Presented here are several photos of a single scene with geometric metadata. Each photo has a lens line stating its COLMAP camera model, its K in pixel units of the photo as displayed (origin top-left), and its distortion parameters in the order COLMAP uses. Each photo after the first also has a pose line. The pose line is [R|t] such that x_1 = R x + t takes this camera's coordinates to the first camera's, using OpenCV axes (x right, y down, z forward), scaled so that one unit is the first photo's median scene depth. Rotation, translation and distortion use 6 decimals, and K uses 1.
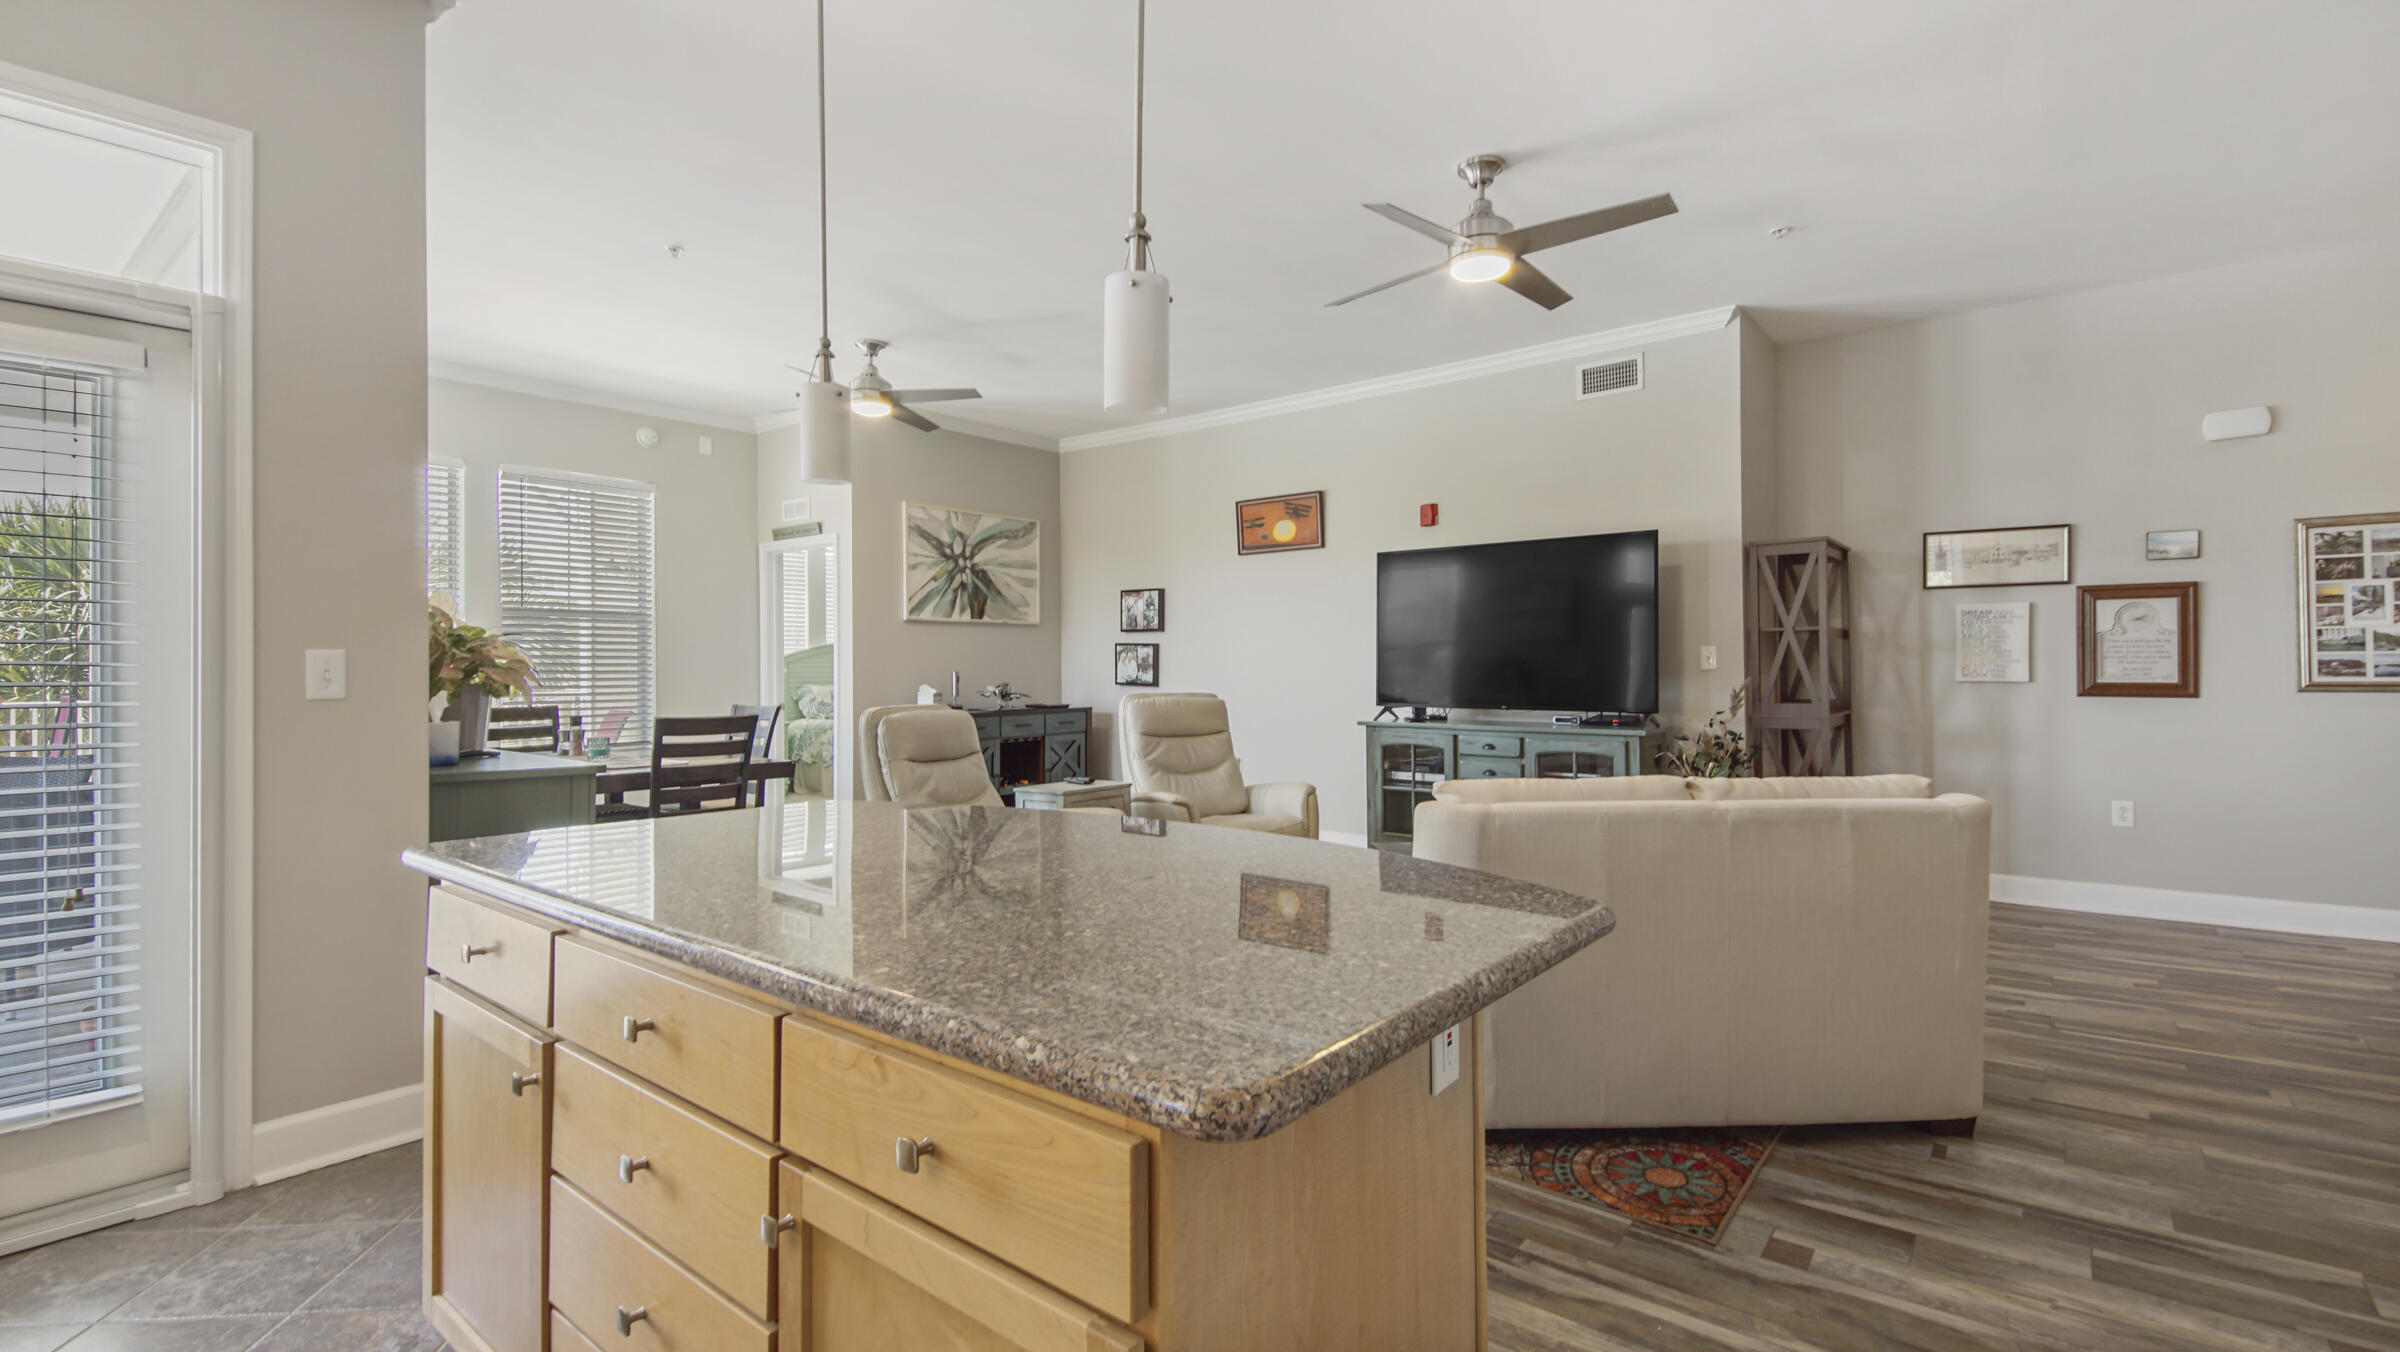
lens RADIAL K [[1112.8, 0, 1149.3], [0, 1112.8, 672.3], [0, 0, 1]] dist [0.035903, -0.019758]
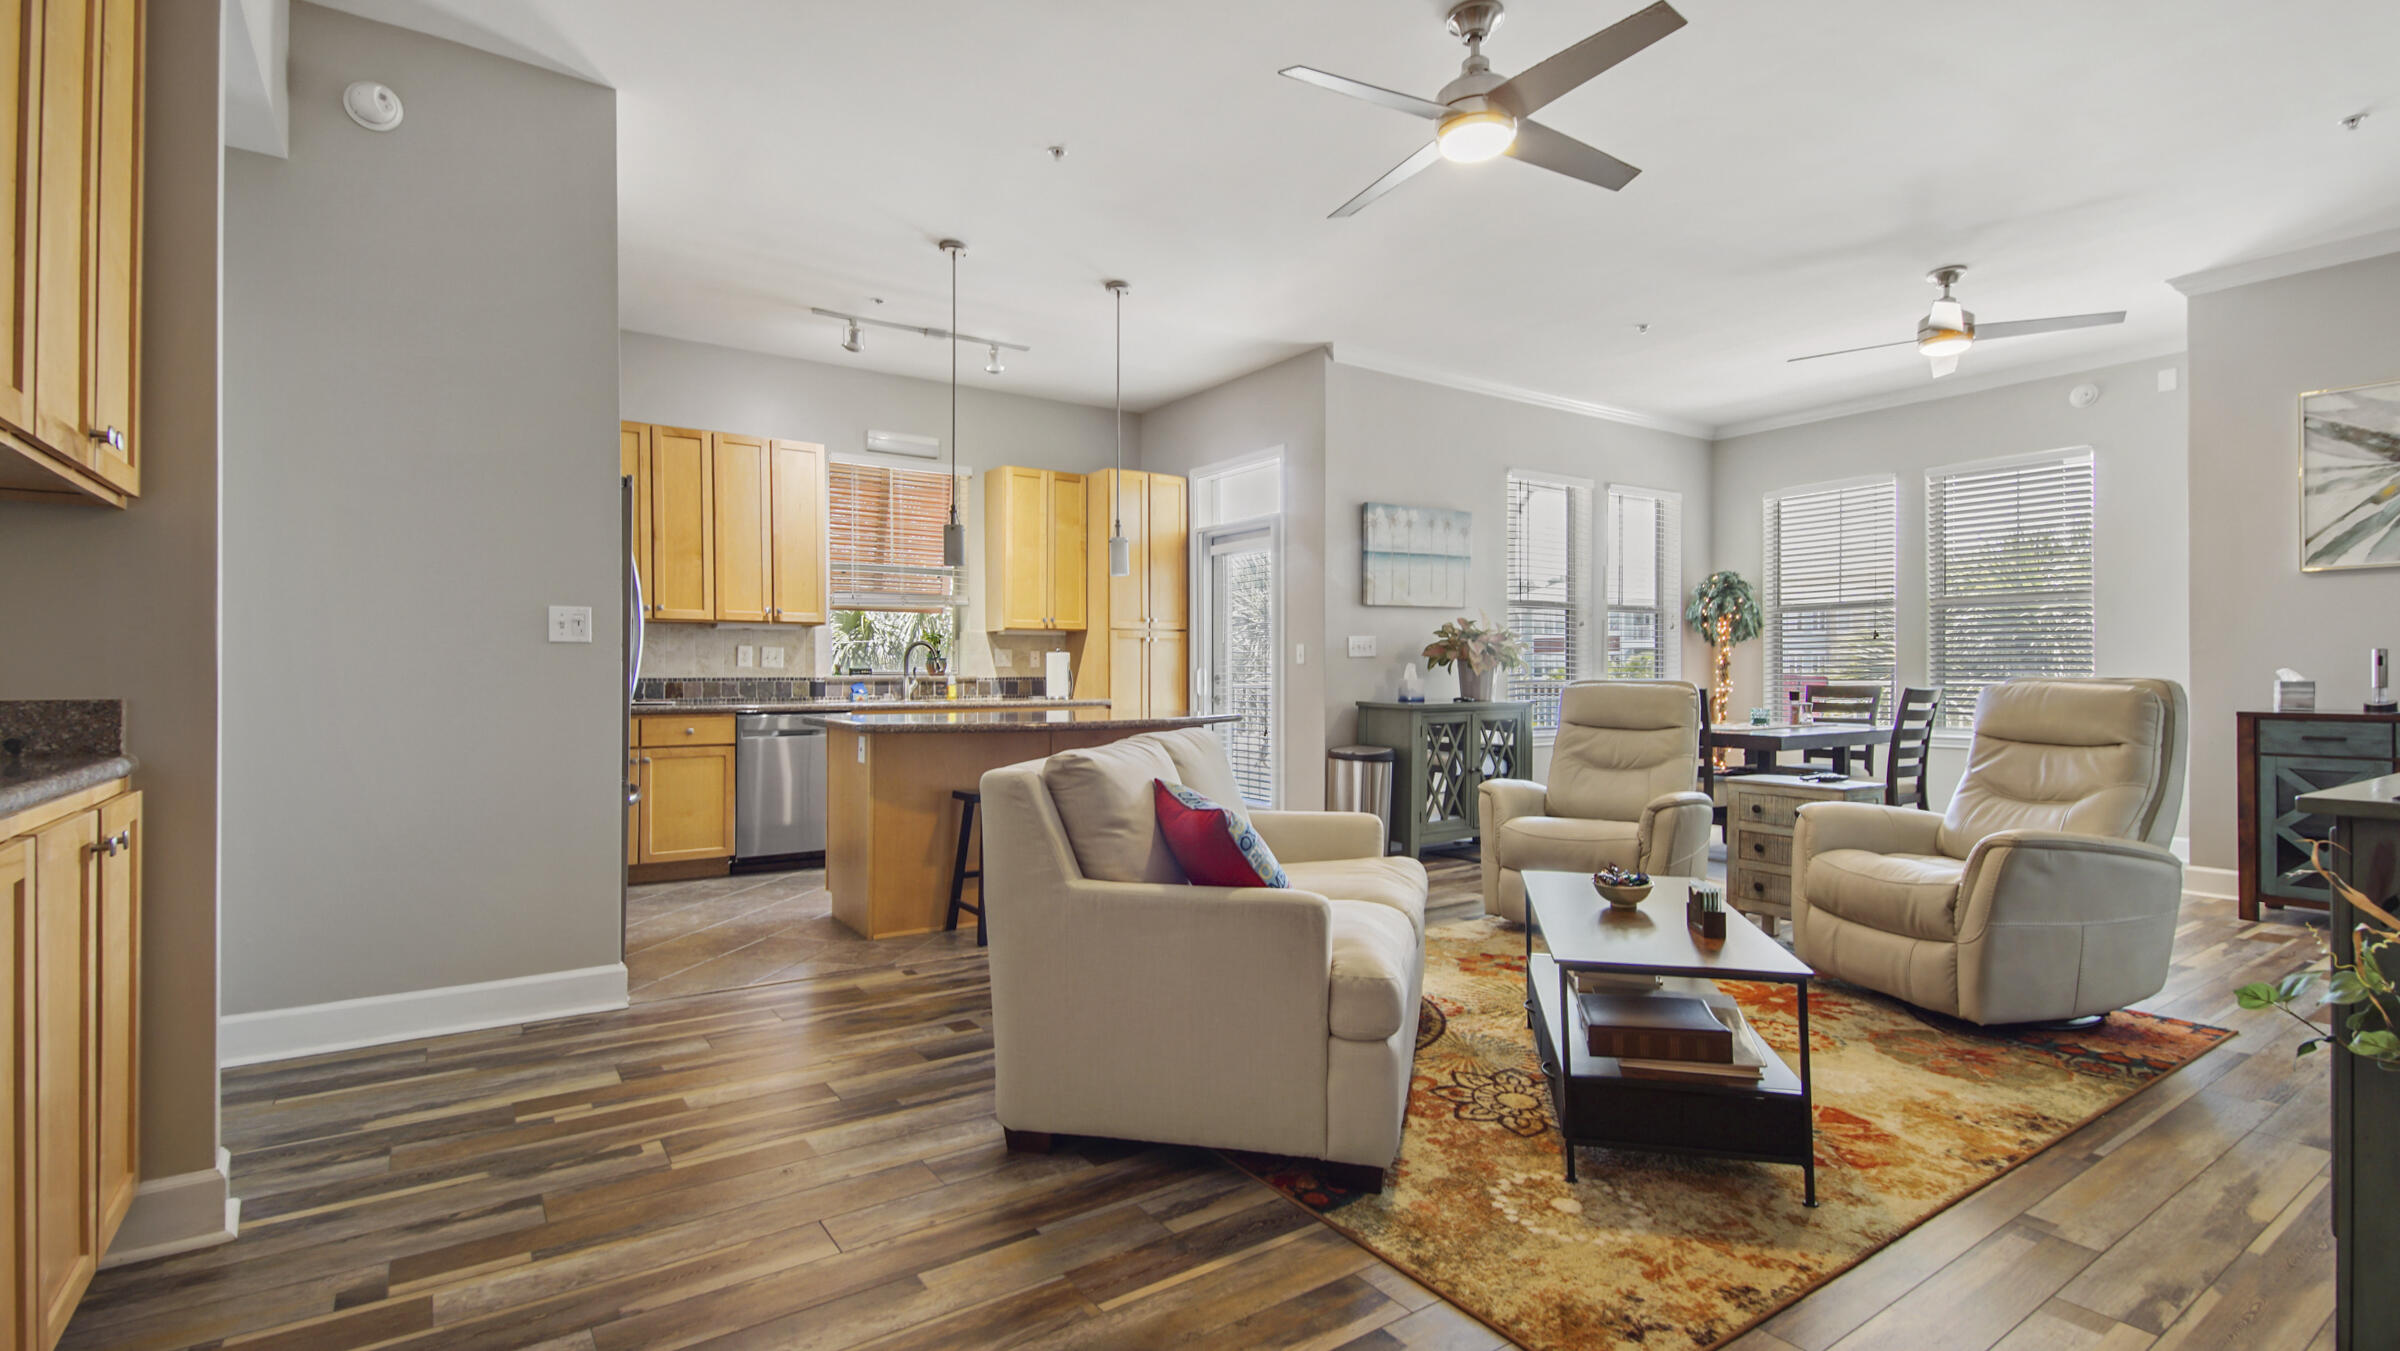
lens RADIAL K [[1112.8, 0, 1201.5], [0, 1112.8, 687.7], [0, 0, 1]] dist [0.035903, -0.019758]
pose [[-0.294480, 0.016074, -0.955523, 0.599056], [-0.001398, 0.999850, 0.017251, 0.011142], [0.955657, 0.006416, -0.294413, 0.551936]]
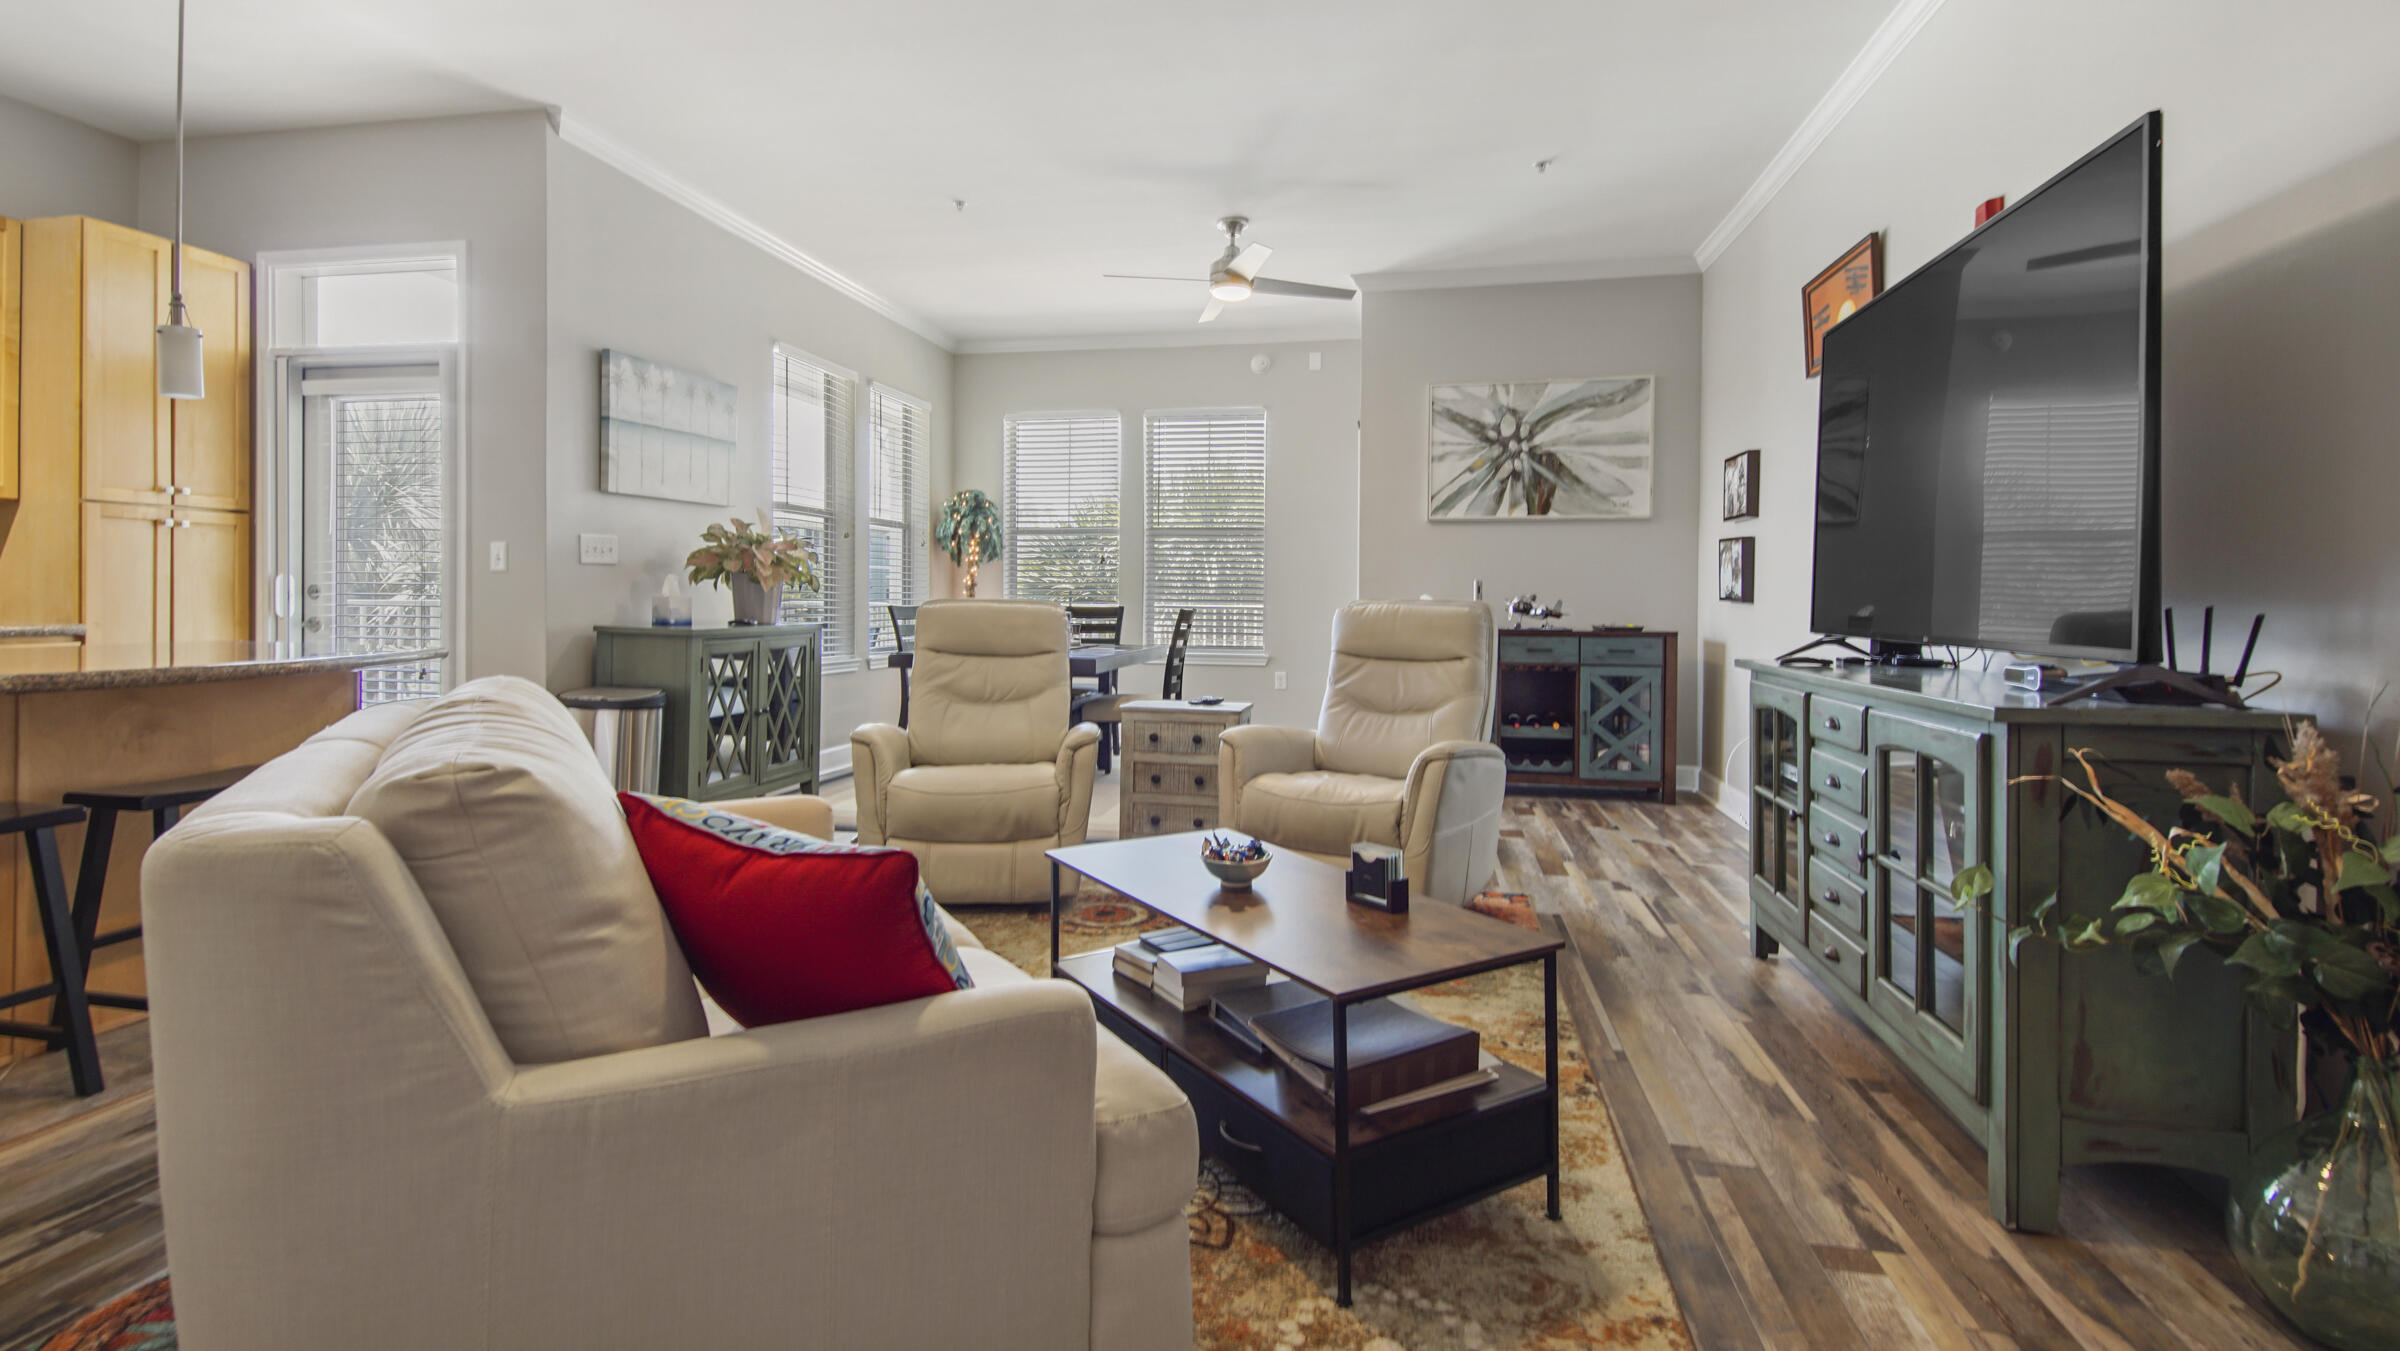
lens RADIAL K [[1112.8, 0, 1211.0], [0, 1112.8, 623.2], [0, 0, 1]] dist [0.035903, -0.019758]
pose [[0.459319, 0.026846, -0.887866, 0.457210], [-0.015866, 0.999632, 0.022018, 0.015673], [0.888130, 0.003973, 0.459576, 0.437639]]
